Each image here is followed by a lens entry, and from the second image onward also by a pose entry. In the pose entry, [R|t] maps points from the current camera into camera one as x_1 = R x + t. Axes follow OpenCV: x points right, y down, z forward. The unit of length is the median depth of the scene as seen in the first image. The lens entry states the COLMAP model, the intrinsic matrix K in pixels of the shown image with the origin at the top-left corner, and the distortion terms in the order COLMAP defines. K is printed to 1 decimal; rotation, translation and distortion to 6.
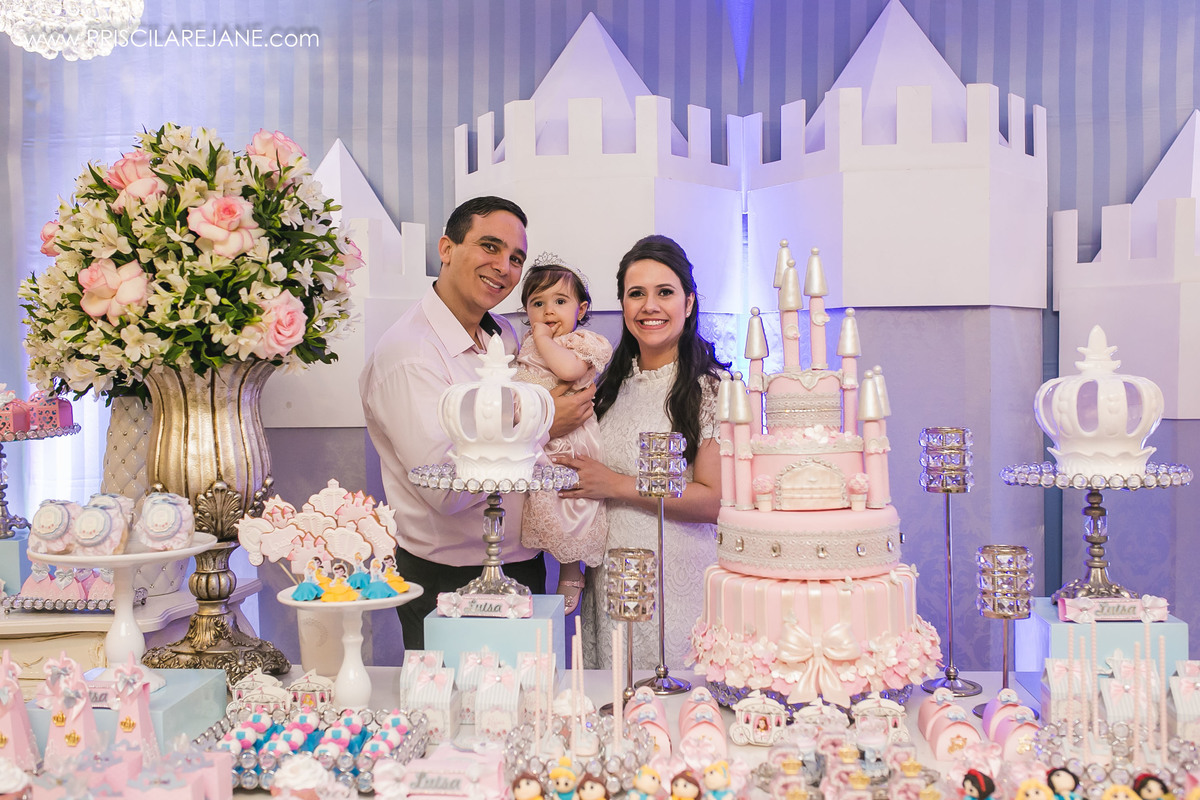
lens RADIAL K [[1174.0, 0, 600.0], [0, 1174.0, 400.0], [0, 0, 1]] dist [-0.073608, 0.109730]
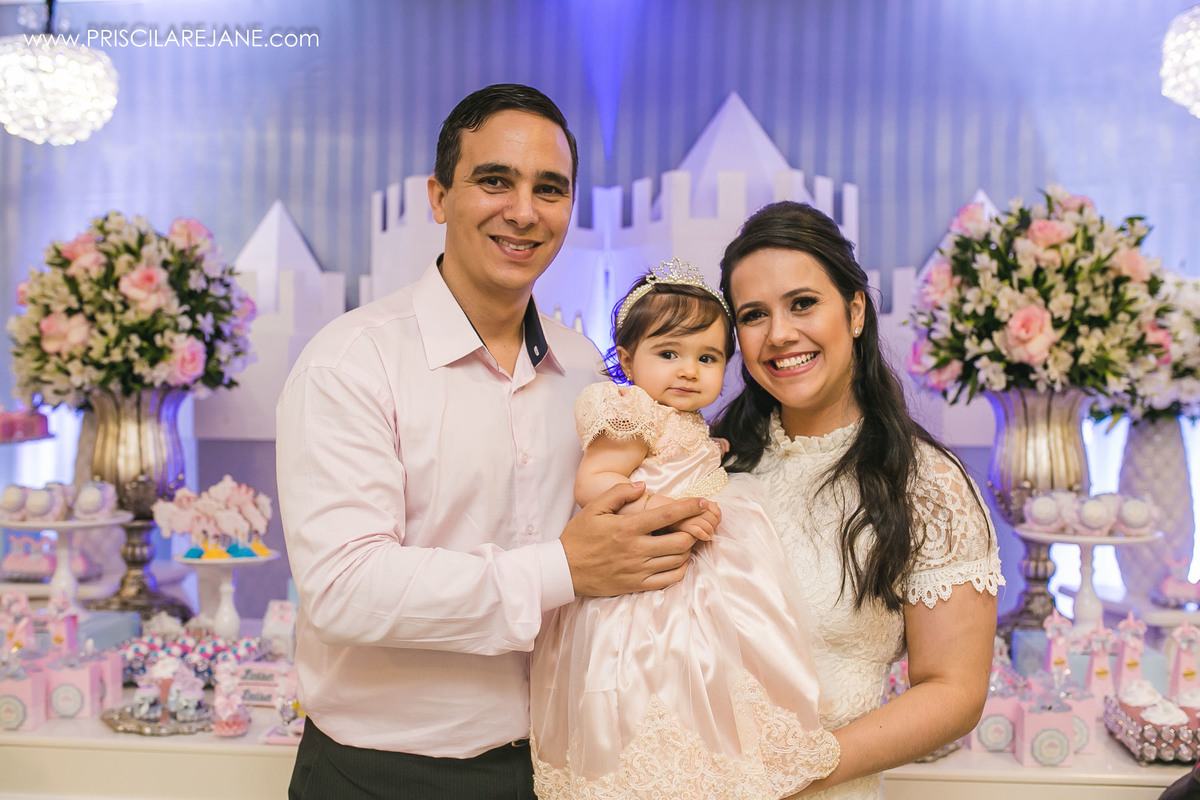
lens RADIAL K [[1174.0, 0, 600.0], [0, 1174.0, 400.0], [0, 0, 1]] dist [-0.073608, 0.109730]
pose [[0.999749, 0.018412, -0.012727, 0.232736], [-0.018647, 0.999654, -0.018560, -0.002556], [0.012381, 0.018792, 0.999747, -0.365440]]
